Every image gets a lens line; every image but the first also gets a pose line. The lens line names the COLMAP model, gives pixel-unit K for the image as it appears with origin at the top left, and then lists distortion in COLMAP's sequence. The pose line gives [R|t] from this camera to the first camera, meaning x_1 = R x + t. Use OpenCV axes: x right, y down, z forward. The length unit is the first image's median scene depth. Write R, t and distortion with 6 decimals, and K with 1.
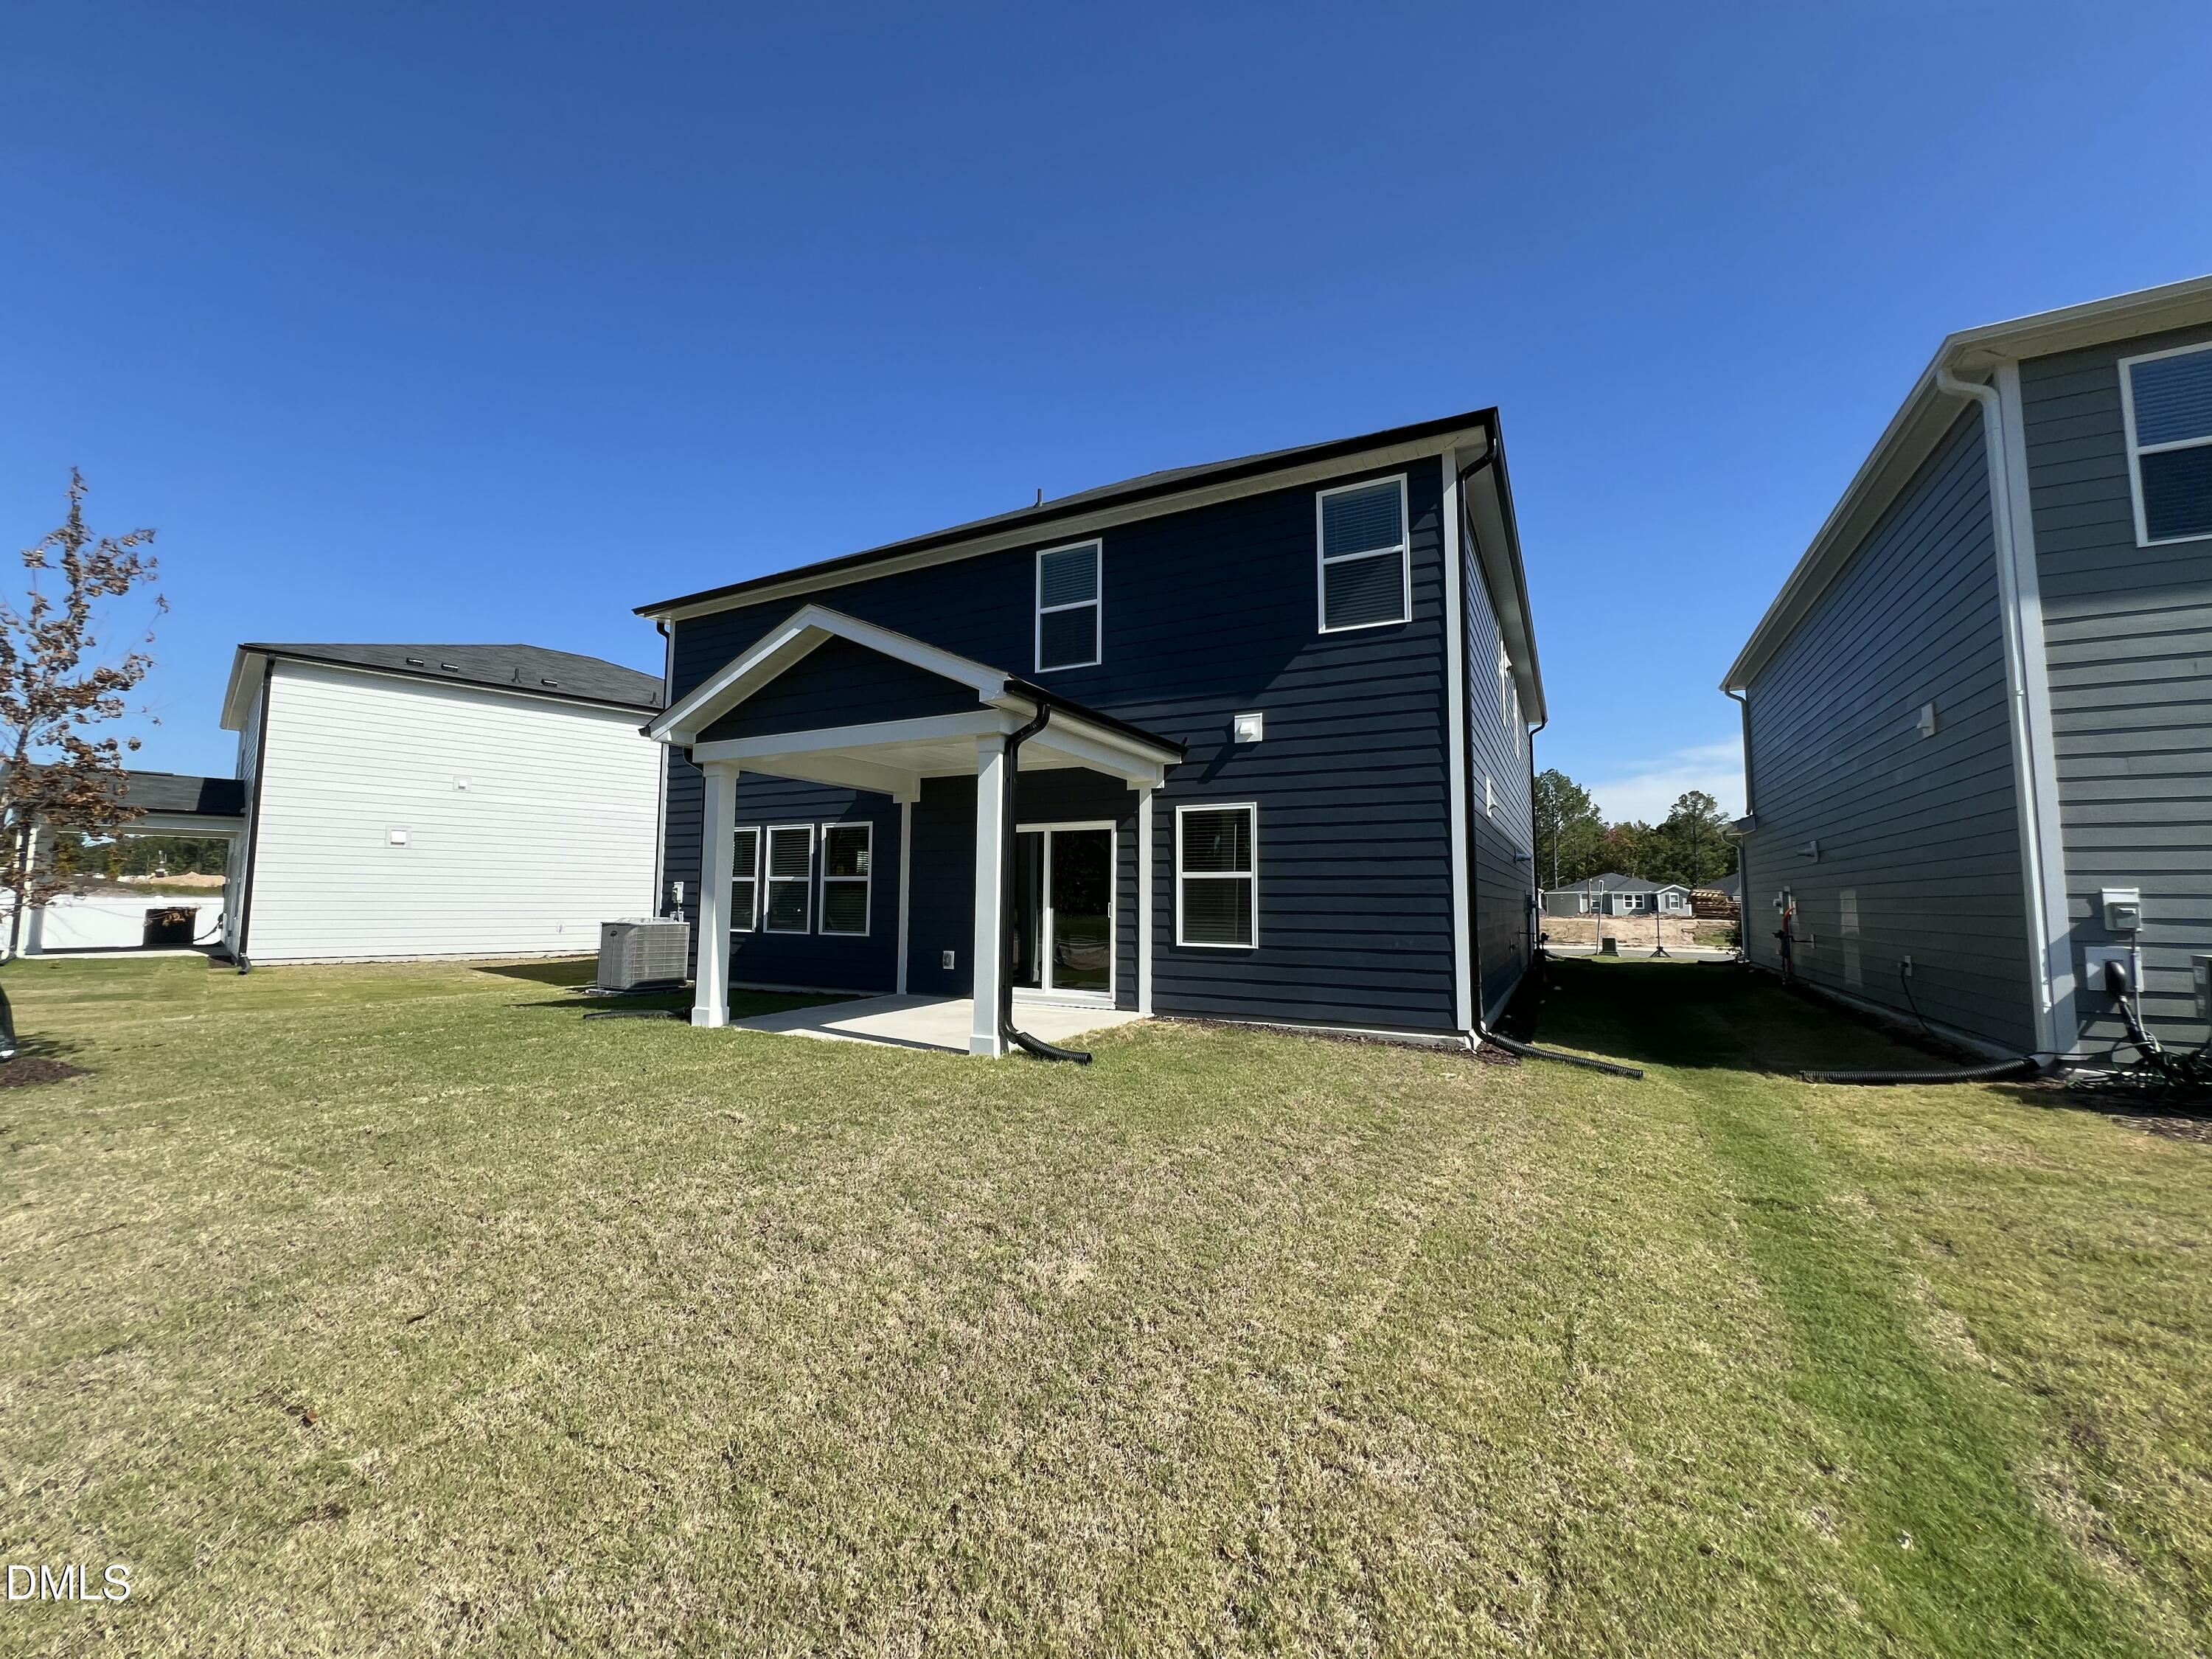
lens RADIAL K [[885.0, 0, 1107.7], [0, 885.0, 825.7], [0, 0, 1]] dist [0.001682, 0.000041]
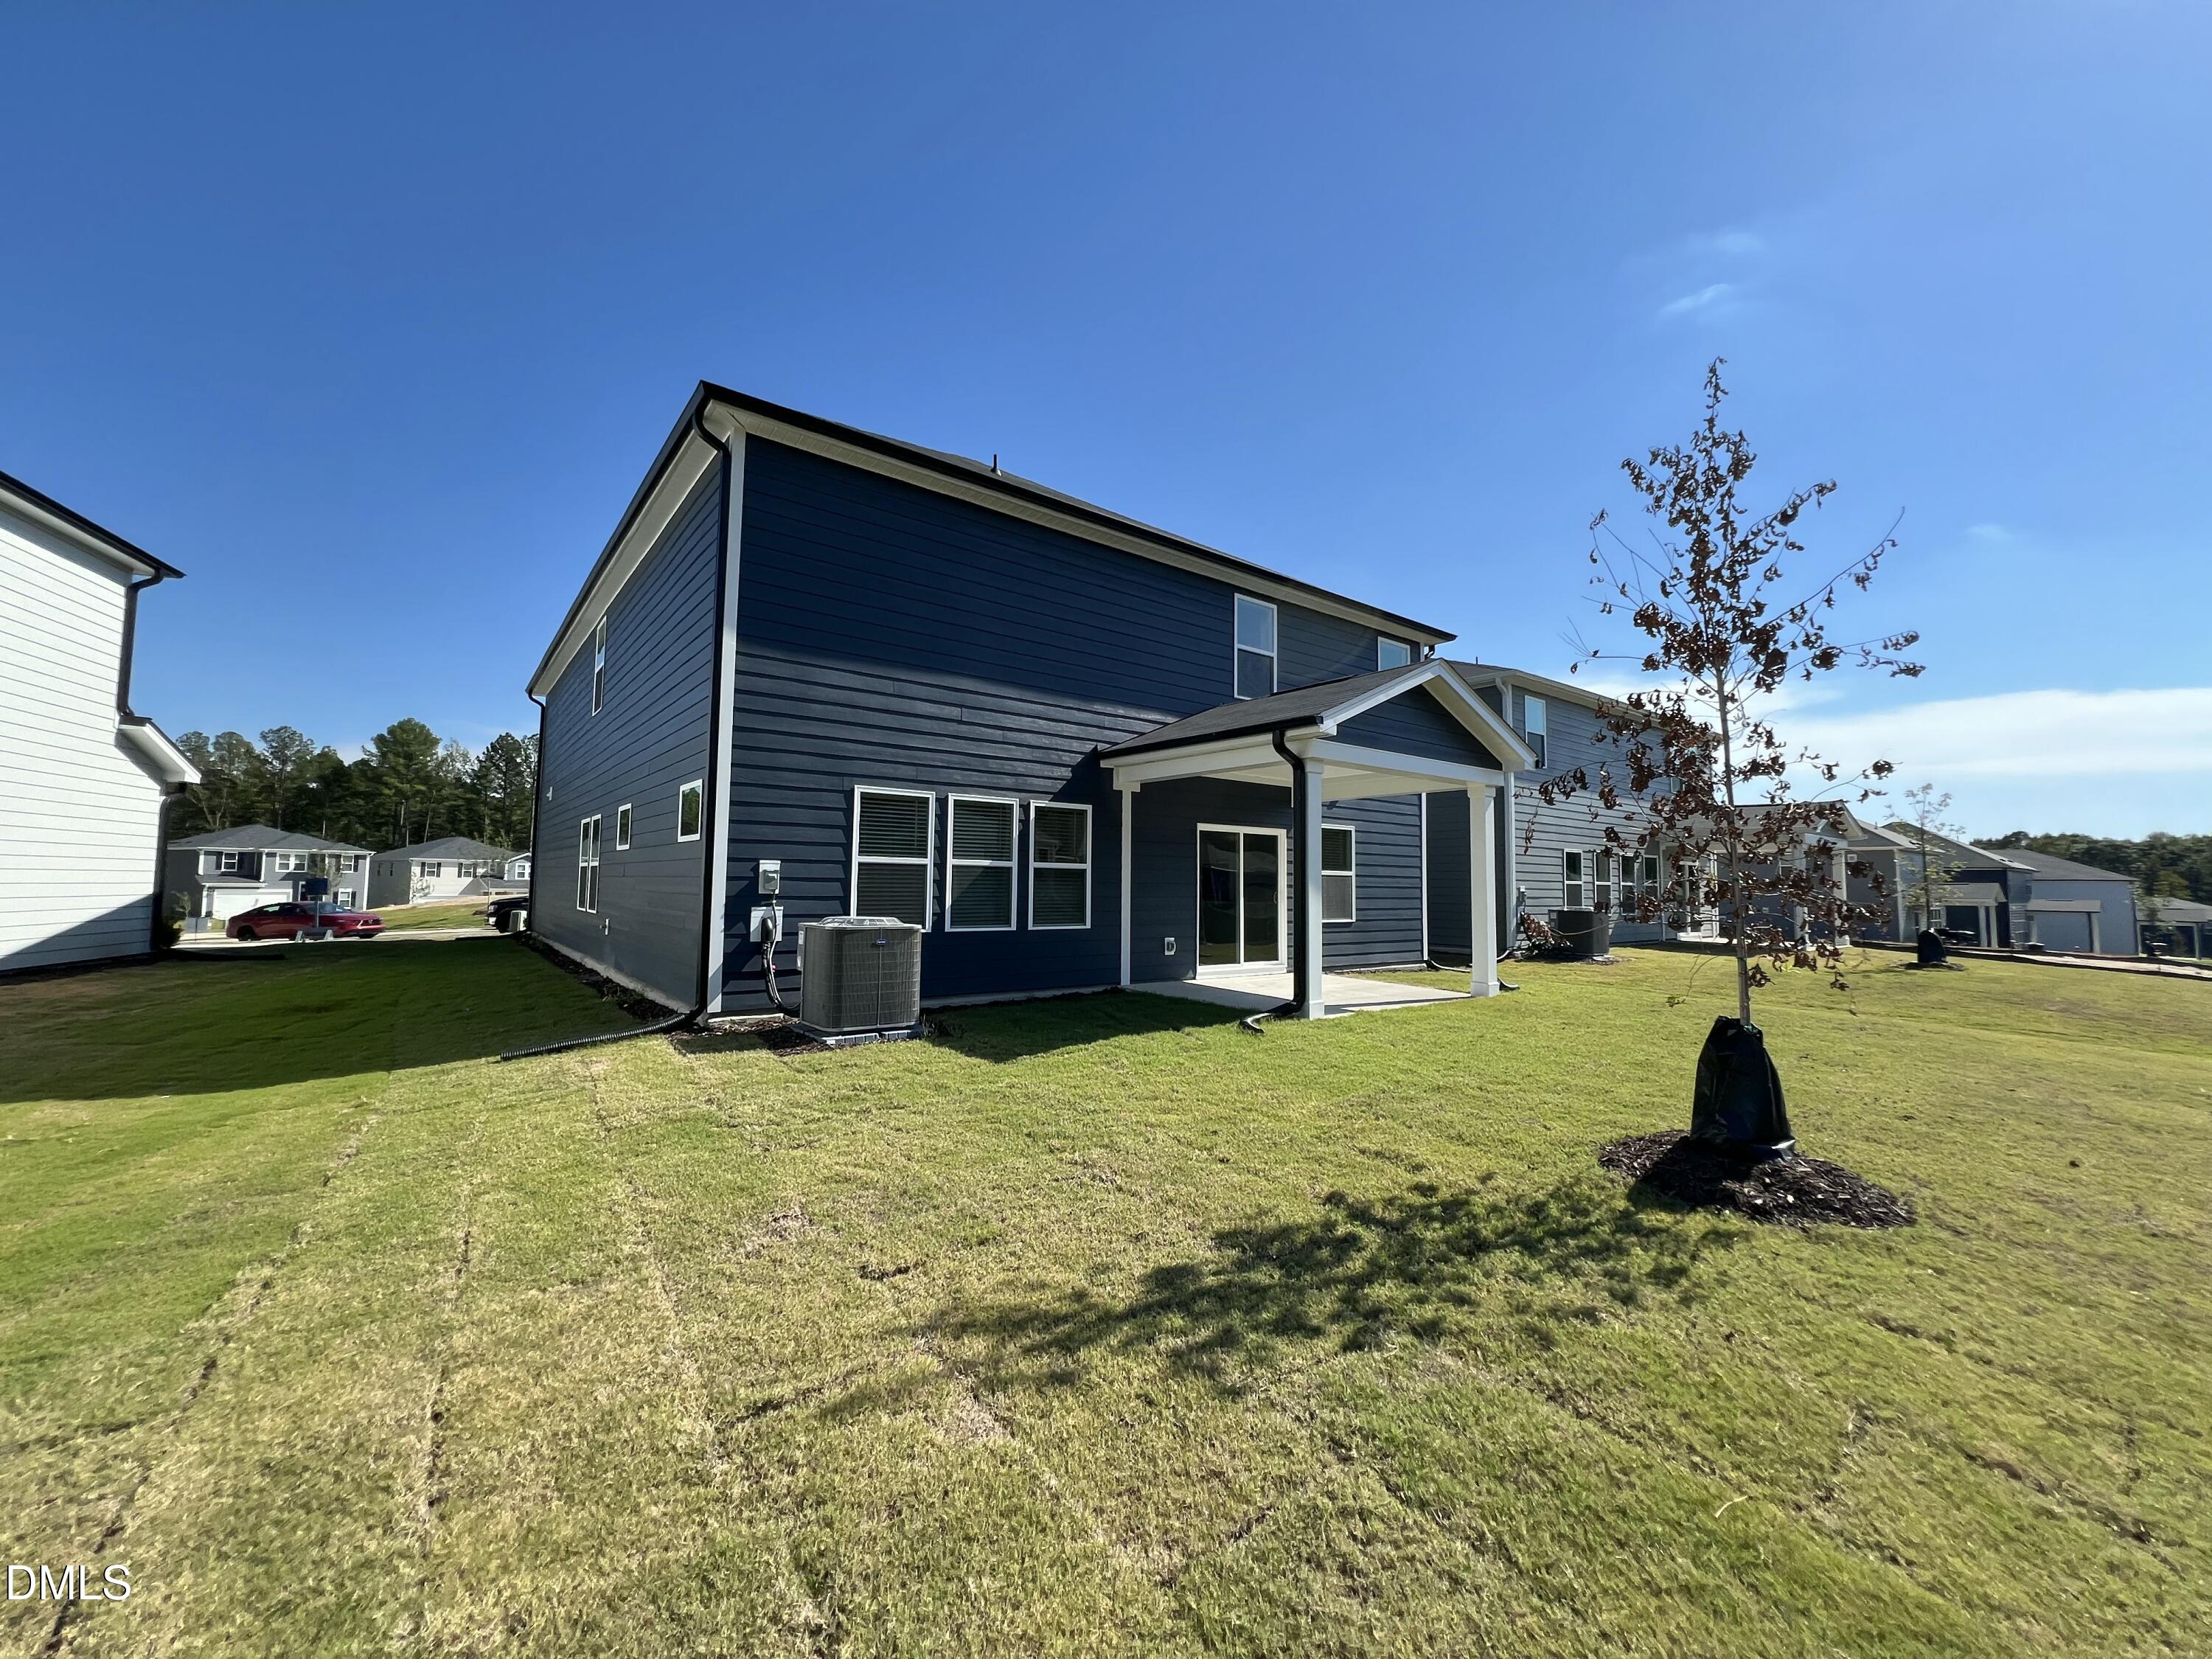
lens RADIAL K [[895.4, 0, 1111.9], [0, 895.4, 825.6], [0, 0, 1]] dist [-0.001836, -0.000025]
pose [[0.396248, 0.062326, 0.916025, -1.096120], [-0.082089, 0.996103, -0.032265, 0.044220], [-0.914466, -0.062411, 0.399820, 0.593523]]
